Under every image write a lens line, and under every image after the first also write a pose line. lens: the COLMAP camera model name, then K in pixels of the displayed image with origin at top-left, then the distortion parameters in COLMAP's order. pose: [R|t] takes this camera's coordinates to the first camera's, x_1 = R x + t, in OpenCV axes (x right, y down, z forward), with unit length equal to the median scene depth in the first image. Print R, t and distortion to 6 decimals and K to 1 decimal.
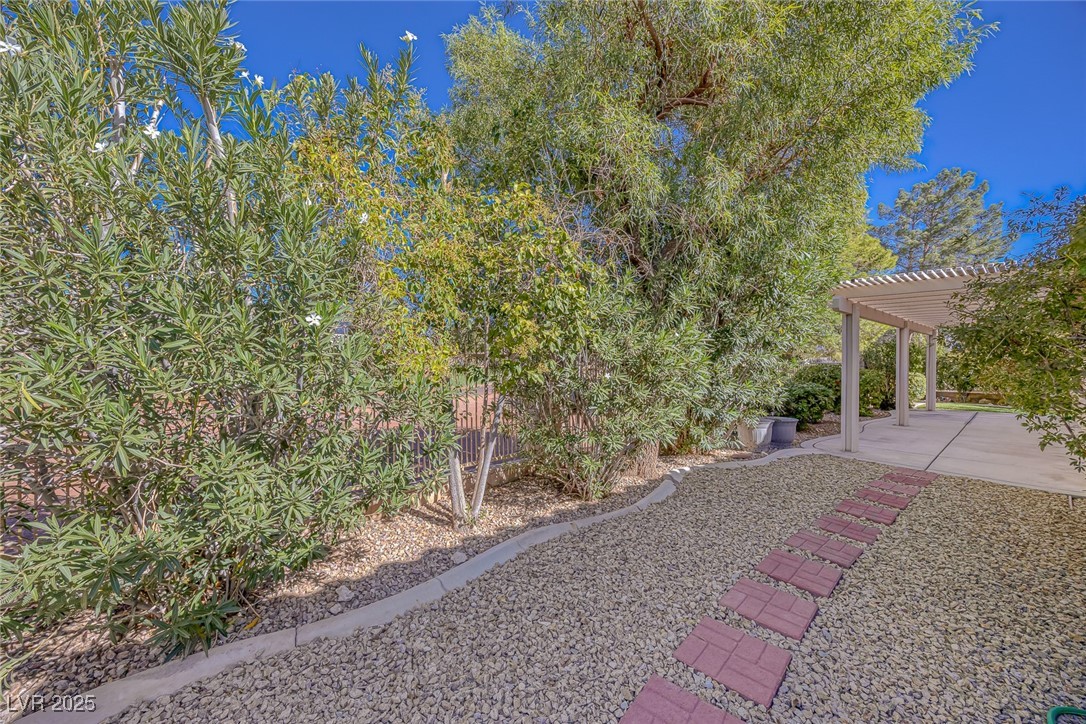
lens RADIAL K [[413.9, 0, 543.8], [0, 413.9, 360.2], [0, 0, 1]] dist [-0.007355, 0.000075]
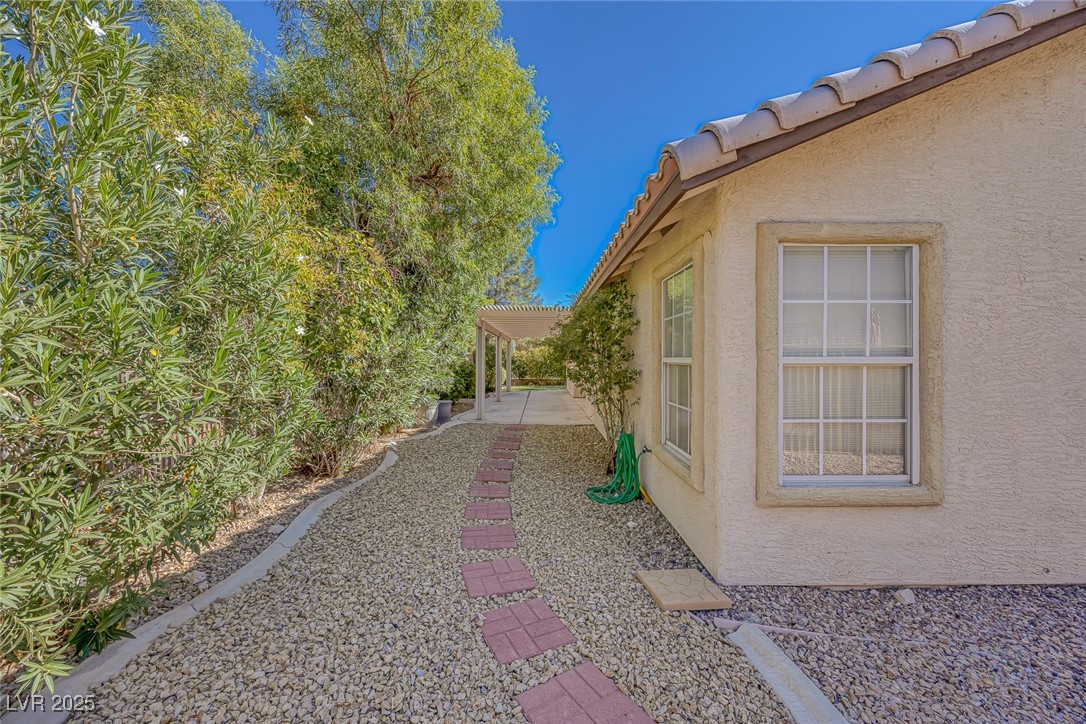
lens RADIAL K [[413.9, 0, 543.2], [0, 413.9, 359.6], [0, 0, 1]] dist [-0.007355, 0.000075]
pose [[0.641846, -0.002455, 0.766829, -0.297314], [-0.000249, 0.999994, 0.003409, -0.000547], [-0.766833, -0.002379, 0.641842, -0.153649]]
